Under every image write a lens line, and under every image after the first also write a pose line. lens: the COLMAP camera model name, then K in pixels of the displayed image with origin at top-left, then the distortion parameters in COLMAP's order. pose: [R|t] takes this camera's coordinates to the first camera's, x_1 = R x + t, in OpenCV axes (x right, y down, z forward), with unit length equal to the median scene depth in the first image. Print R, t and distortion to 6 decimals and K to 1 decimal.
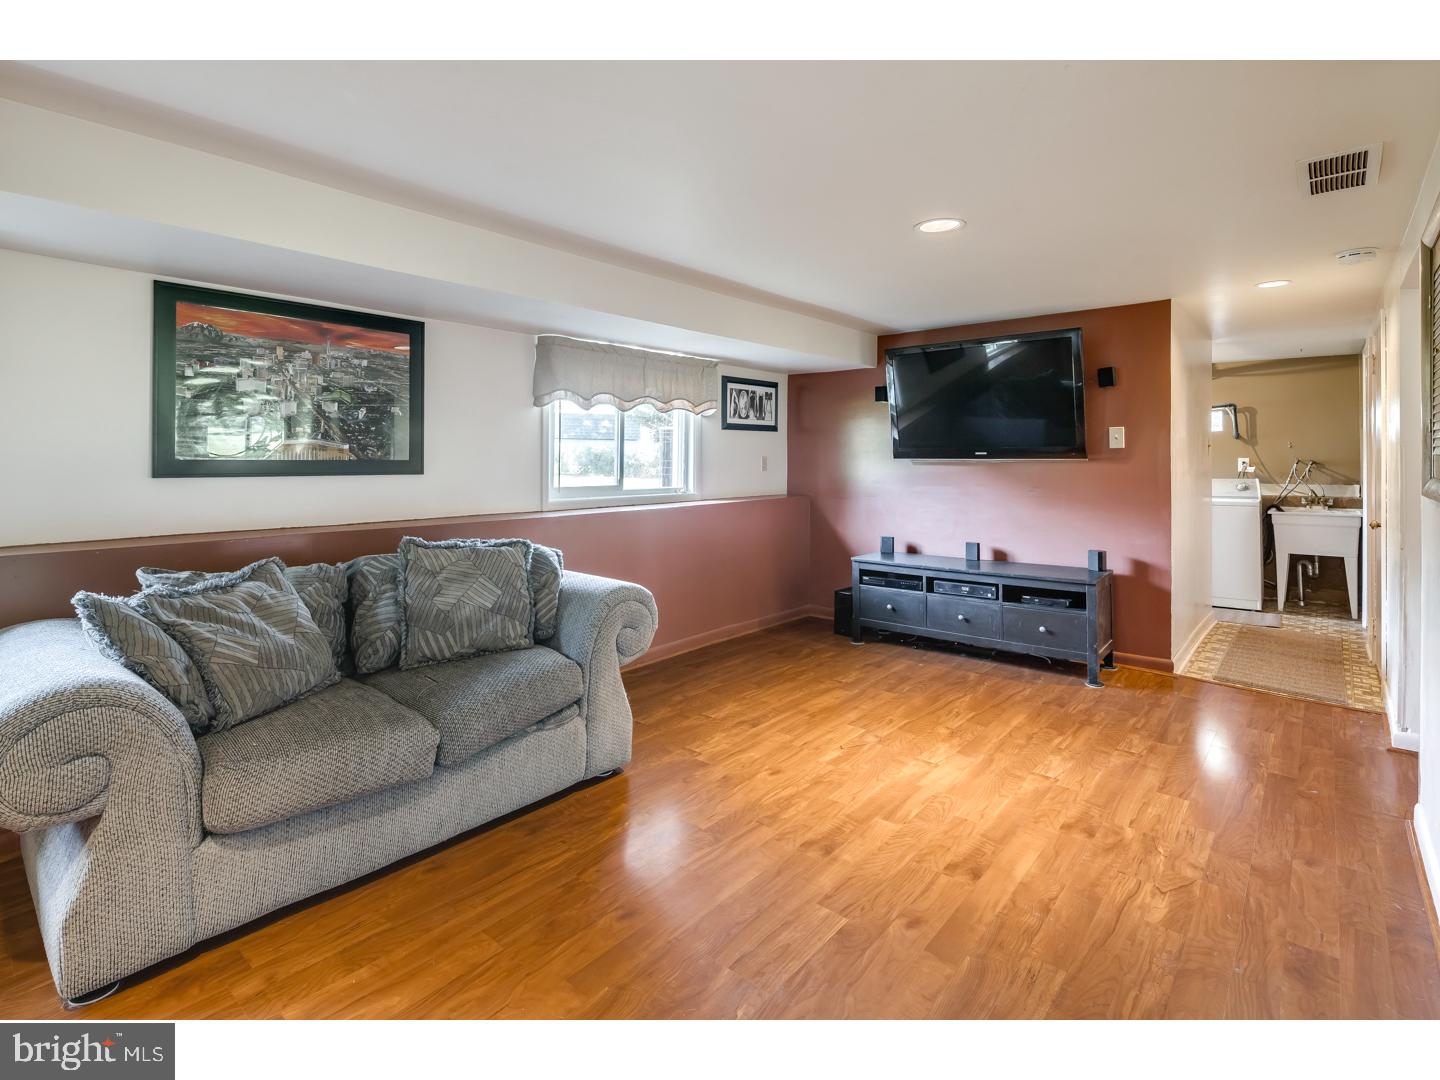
lens RADIAL K [[705.0, 0, 724.7], [0, 705.0, 454.0], [0, 0, 1]] dist [0.001264, -0.001964]
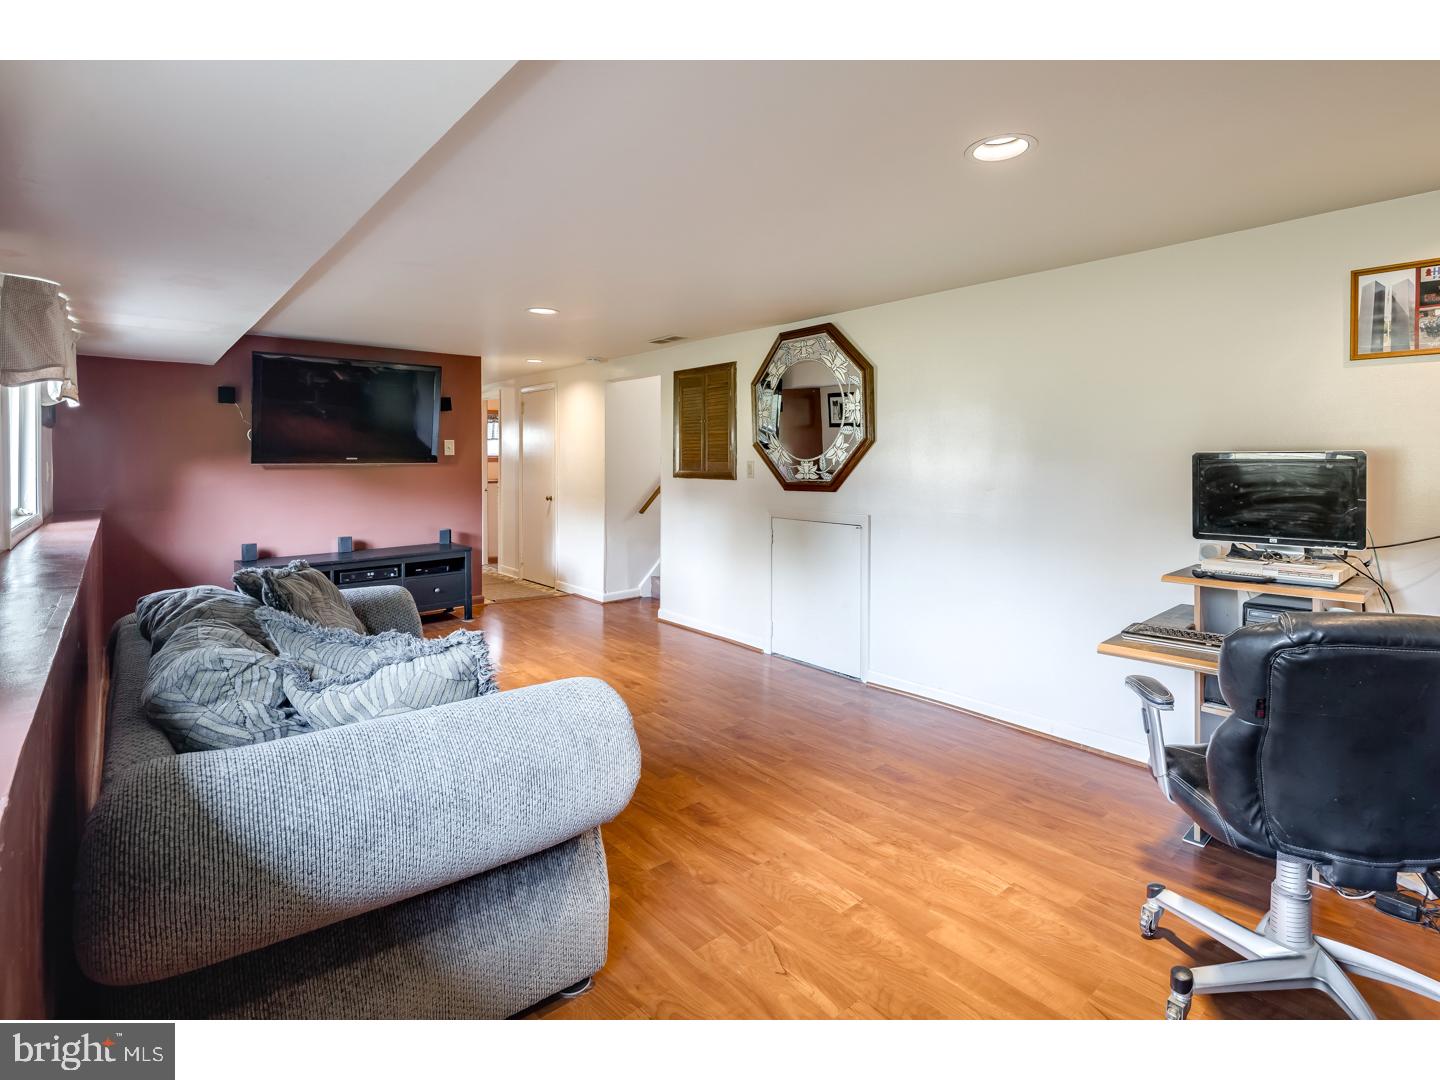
lens RADIAL K [[705.0, 0, 724.7], [0, 705.0, 454.0], [0, 0, 1]] dist [0.001264, -0.001964]
pose [[0.147932, 0.006819, 0.988974, -1.067229], [-0.005257, 0.999968, -0.006108, -0.007196], [-0.988984, -0.004296, 0.147963, 0.350888]]
